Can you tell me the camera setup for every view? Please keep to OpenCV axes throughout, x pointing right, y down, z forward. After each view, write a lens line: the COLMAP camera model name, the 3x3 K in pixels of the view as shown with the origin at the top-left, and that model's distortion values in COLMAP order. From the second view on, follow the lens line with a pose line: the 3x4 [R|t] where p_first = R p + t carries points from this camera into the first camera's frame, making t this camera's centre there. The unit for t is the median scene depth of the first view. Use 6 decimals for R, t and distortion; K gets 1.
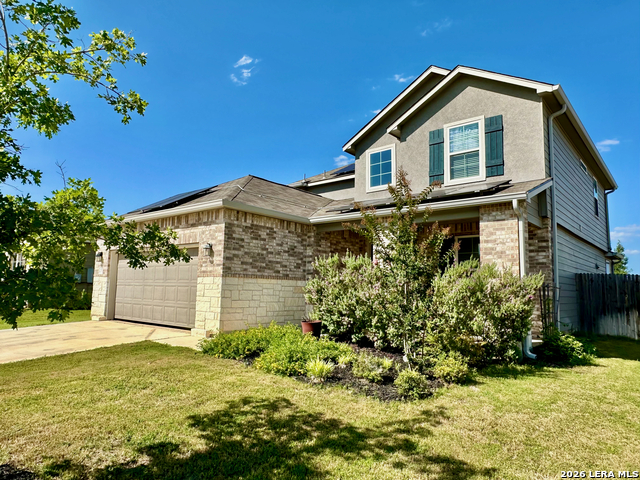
lens RADIAL K [[413.1, 0, 320.0], [0, 413.1, 240.0], [0, 0, 1]] dist [-0.003899, 0.001458]
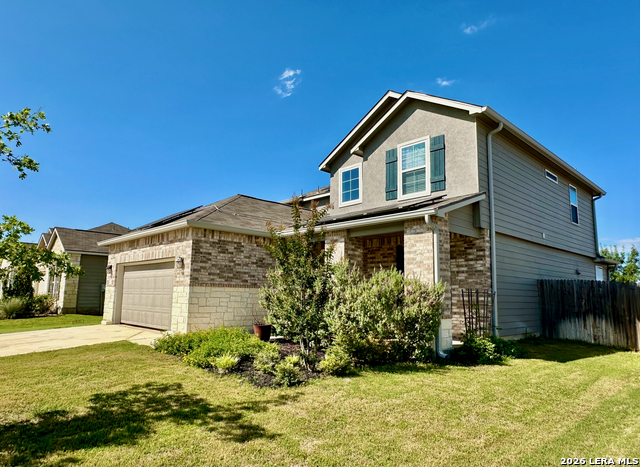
lens RADIAL K [[403.1, 0, 321.1], [0, 403.1, 241.8], [0, 0, 1]] dist [-0.001584, -0.000706]
pose [[0.994702, -0.019416, -0.100954, 0.220499], [0.017792, 0.999698, -0.016966, -0.008736], [0.101253, 0.015080, 0.994746, -0.083771]]
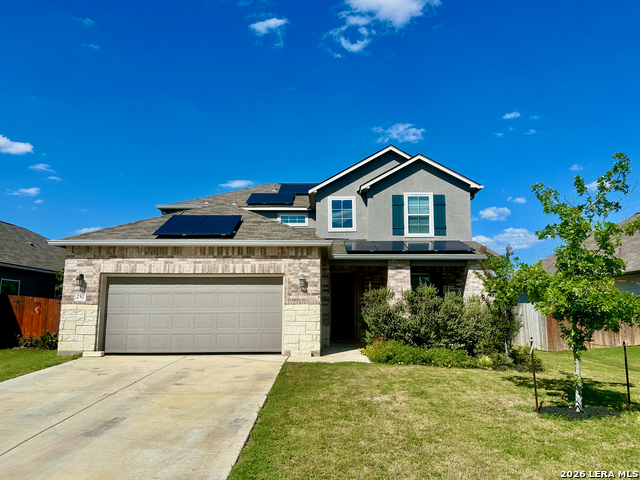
lens RADIAL K [[481.0, 0, 320.0], [0, 481.0, 240.0], [0, 0, 1]] dist [0.080448, -0.002140]
pose [[0.772336, 0.078208, 0.630381, -1.004663], [-0.056224, 0.996913, -0.054796, -0.017879], [-0.632721, 0.006879, 0.774350, -0.076397]]
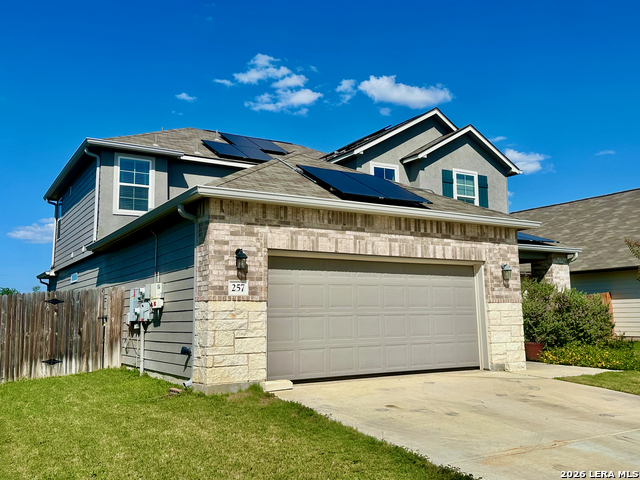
lens RADIAL K [[586.1, 0, 320.0], [0, 586.1, 240.0], [0, 0, 1]] dist [0.123884, 0.003104]
pose [[0.305104, 0.093793, 0.947689, -1.469368], [-0.084735, 0.993865, -0.071083, 0.073157], [-0.948542, -0.058615, 0.311179, 0.903693]]
